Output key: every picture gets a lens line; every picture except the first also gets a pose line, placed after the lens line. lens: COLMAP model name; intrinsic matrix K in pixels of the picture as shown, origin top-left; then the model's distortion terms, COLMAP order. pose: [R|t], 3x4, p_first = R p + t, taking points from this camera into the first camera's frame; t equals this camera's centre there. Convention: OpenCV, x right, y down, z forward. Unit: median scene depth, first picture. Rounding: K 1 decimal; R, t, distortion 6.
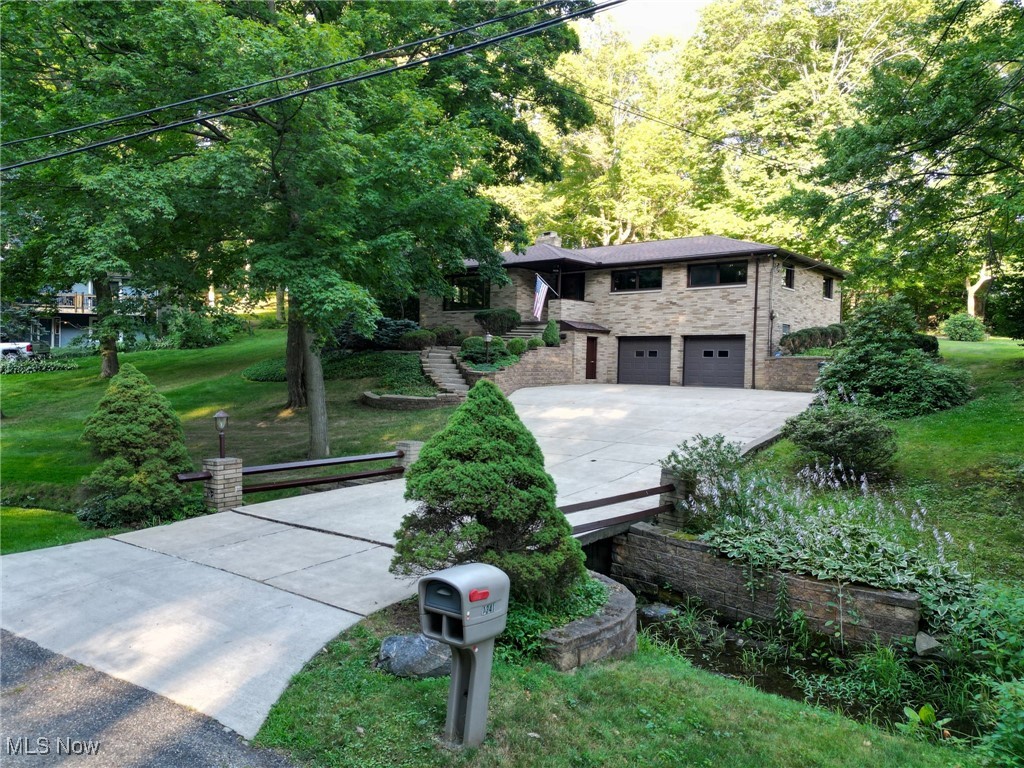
lens RADIAL K [[728.4, 0, 512.0], [0, 728.4, 384.0], [0, 0, 1]] dist [0.057527, -0.062236]
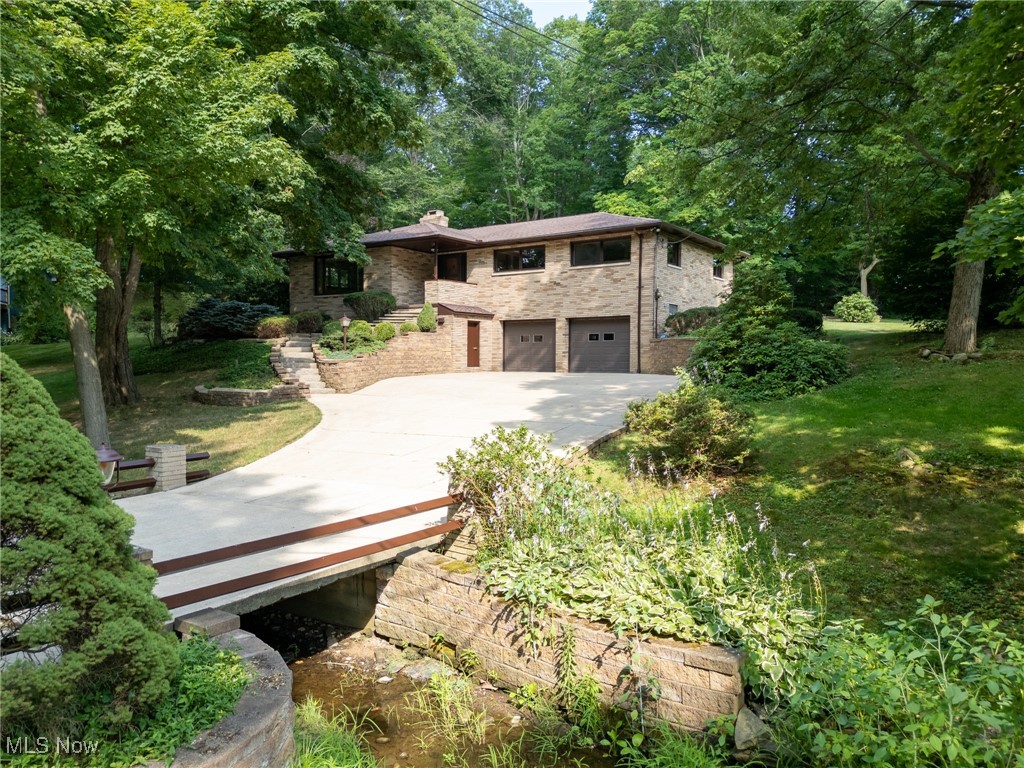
lens RADIAL K [[718.2, 0, 512.0], [0, 718.2, 384.0], [0, 0, 1]] dist [0.077083, -0.088194]
pose [[0.994916, -0.023040, 0.098035, 0.071094], [0.021947, 0.999685, 0.012216, 0.005482], [-0.098285, -0.010002, 0.995108, 0.089131]]
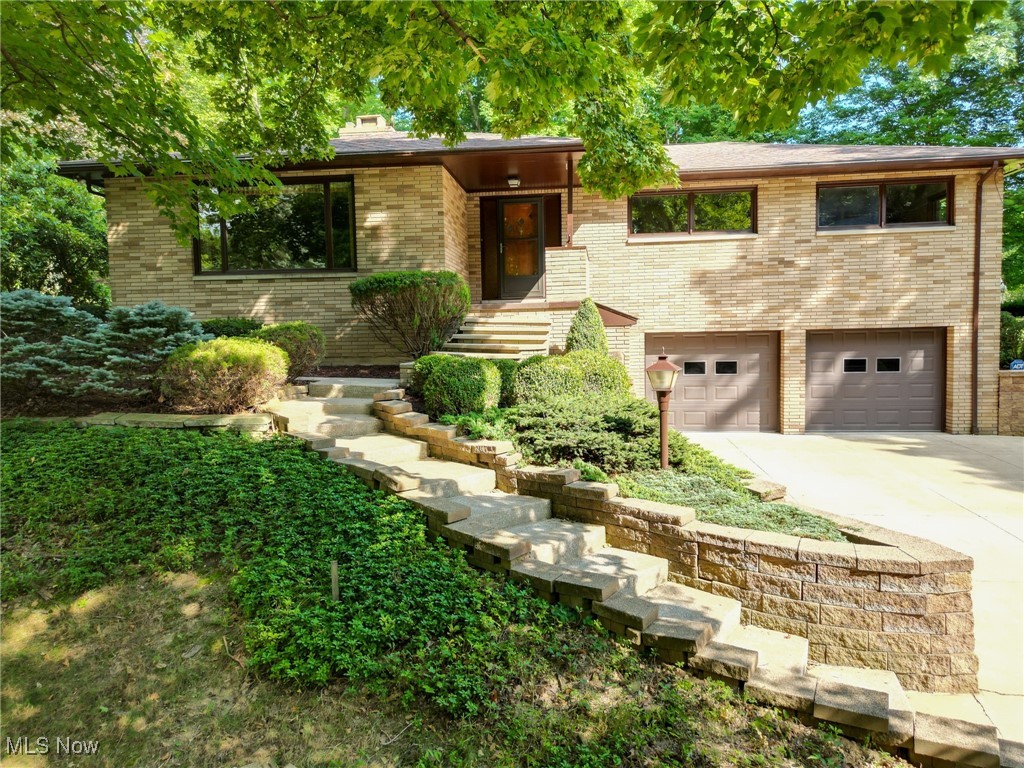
lens RADIAL K [[718.2, 0, 512.0], [0, 718.2, 384.0], [0, 0, 1]] dist [0.077083, -0.088194]
pose [[0.833568, -0.075971, 0.547168, -0.200235], [0.050489, 0.996830, 0.061488, -0.070637], [-0.550105, -0.023629, 0.834761, 0.709603]]
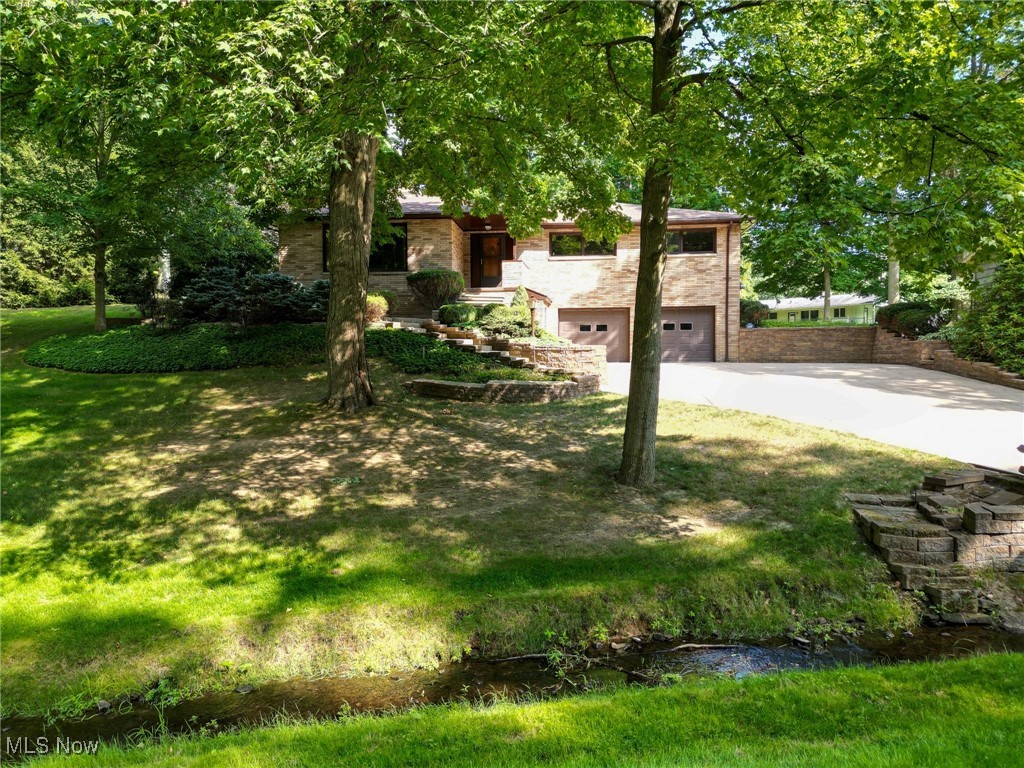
lens RADIAL K [[718.2, 0, 512.0], [0, 718.2, 384.0], [0, 0, 1]] dist [0.077083, -0.088194]
pose [[0.829531, -0.046468, 0.556524, -0.416487], [0.036690, 0.998914, 0.028718, -0.001827], [-0.557254, -0.003403, 0.830335, 0.341016]]
